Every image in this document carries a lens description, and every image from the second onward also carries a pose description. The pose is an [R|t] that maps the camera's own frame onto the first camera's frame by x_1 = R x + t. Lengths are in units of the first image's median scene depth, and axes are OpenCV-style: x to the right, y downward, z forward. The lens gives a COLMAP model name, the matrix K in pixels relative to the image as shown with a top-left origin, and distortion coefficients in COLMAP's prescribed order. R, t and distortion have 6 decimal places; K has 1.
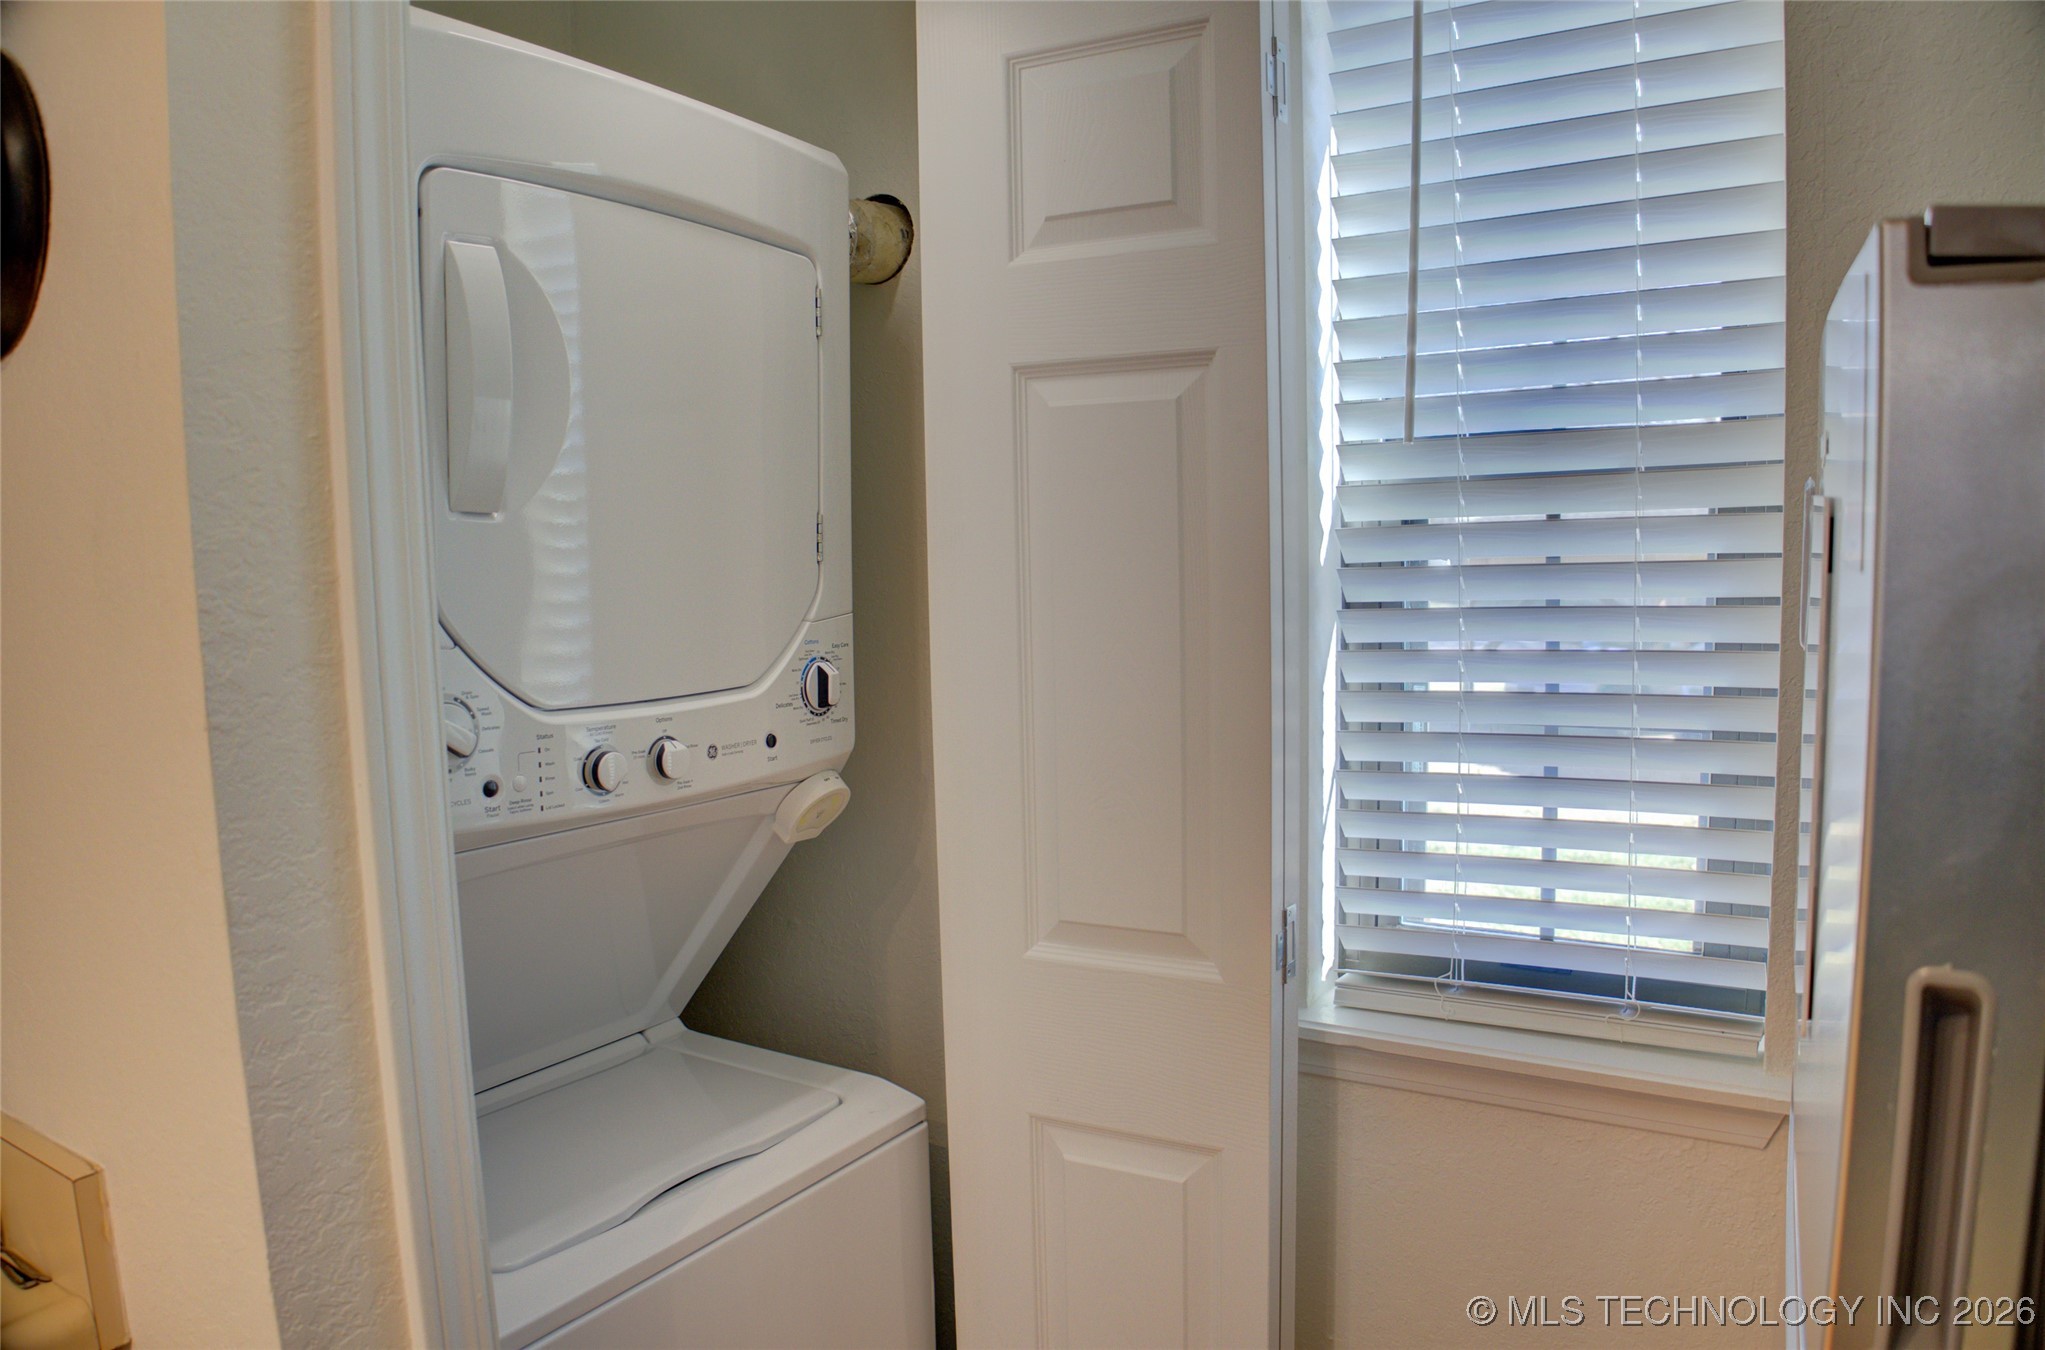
lens RADIAL K [[1438.3, 0, 1023.0], [0, 1438.3, 676.1], [0, 0, 1]] dist [-0.038792, -0.001474]
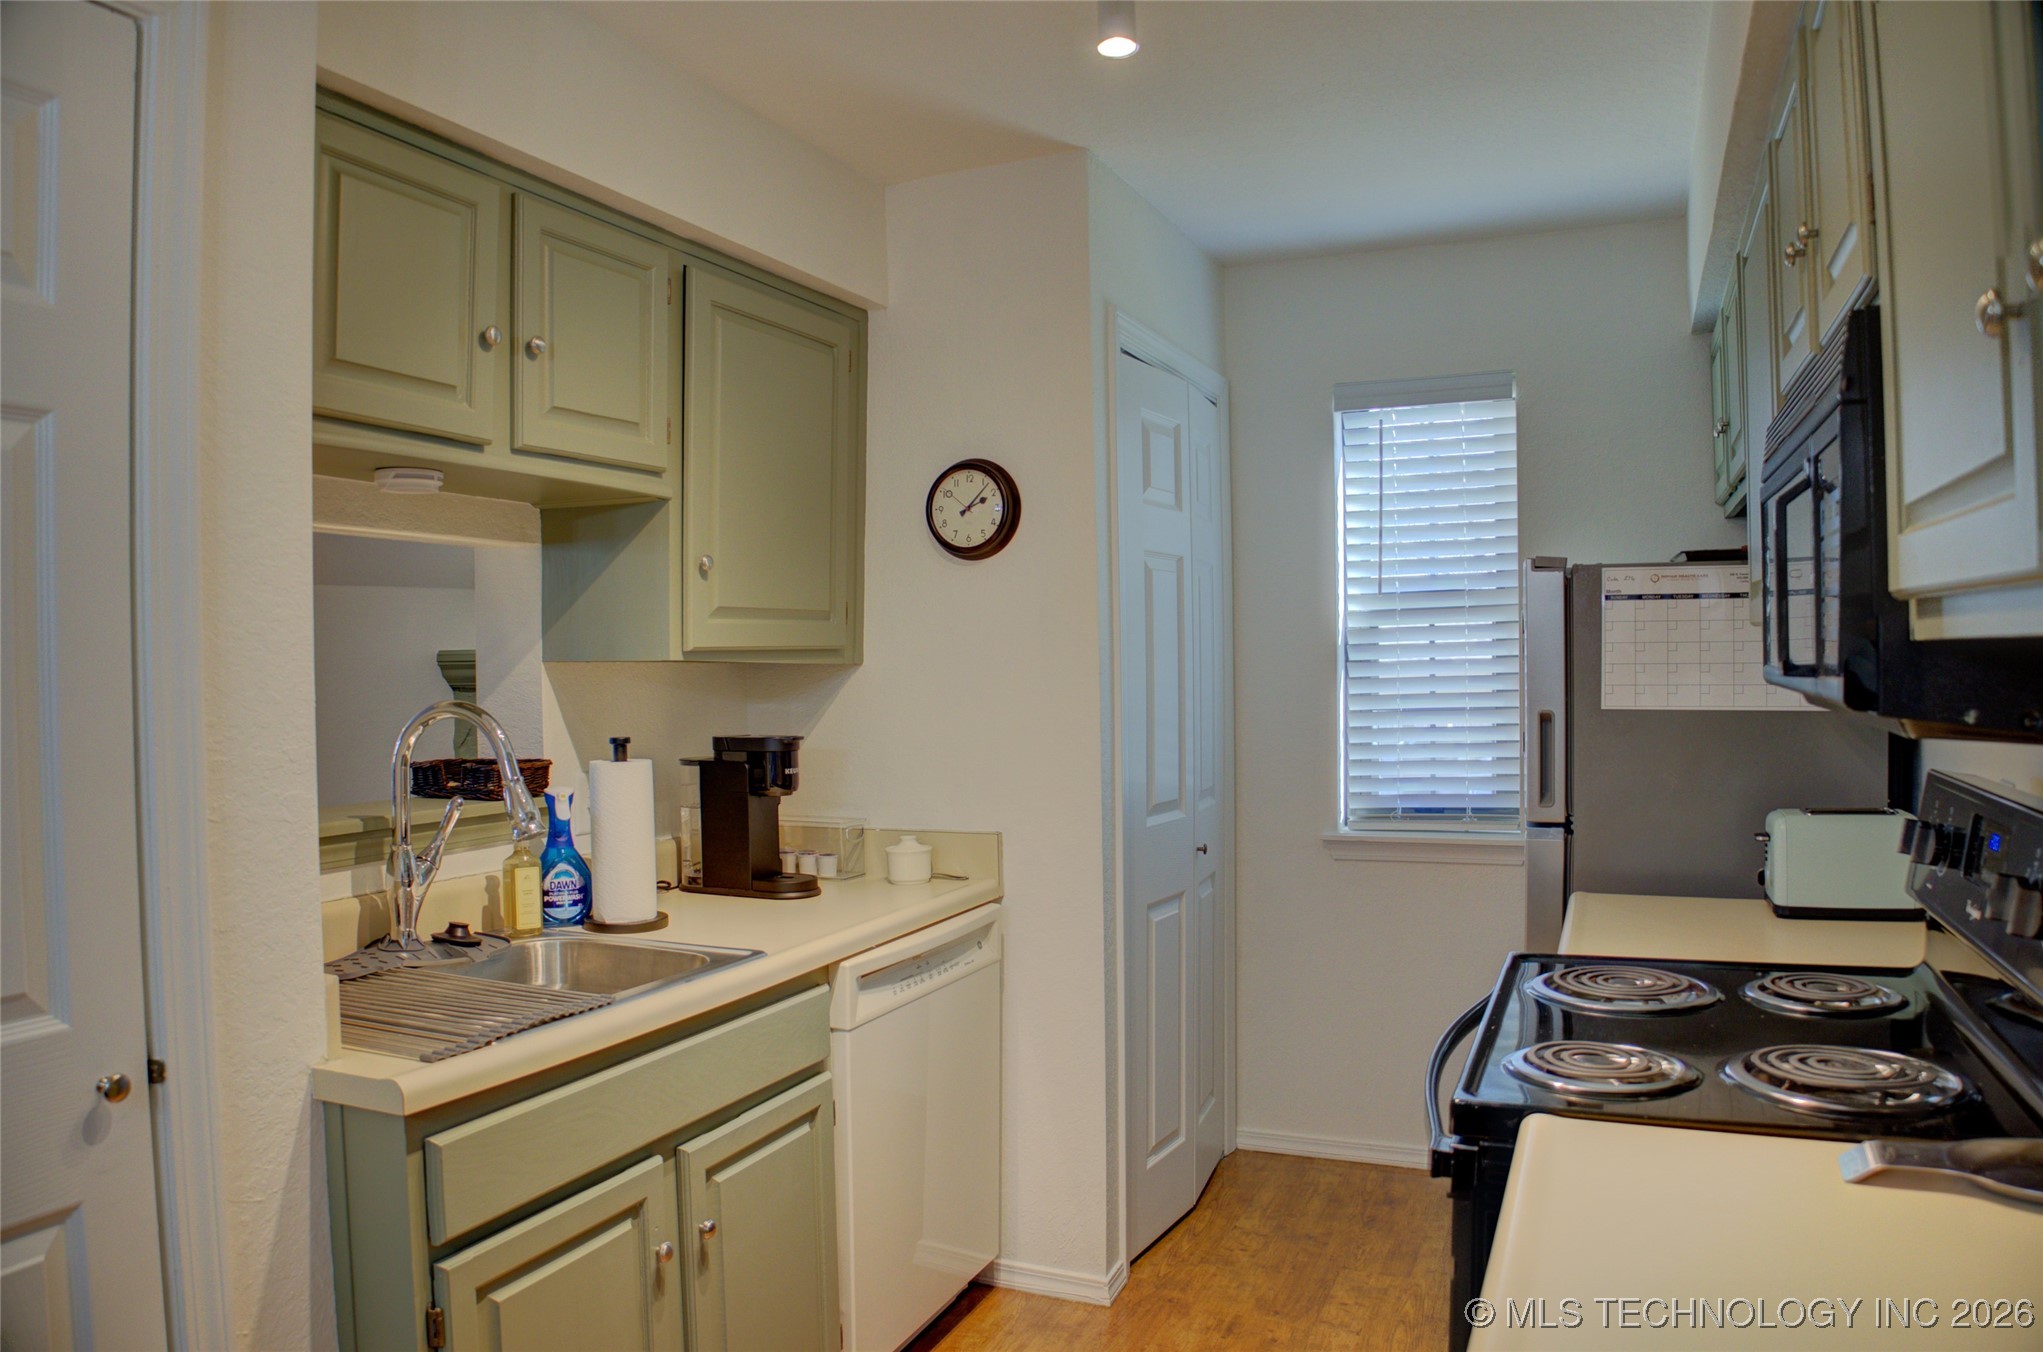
lens RADIAL K [[1436.9, 0, 1021.2], [0, 1436.9, 670.4], [0, 0, 1]] dist [-0.038792, -0.001474]
pose [[0.991267, 0.014215, 0.131105, -0.690884], [-0.001888, 0.995601, -0.093675, 0.209444], [-0.131860, 0.092609, 0.986933, -1.410835]]
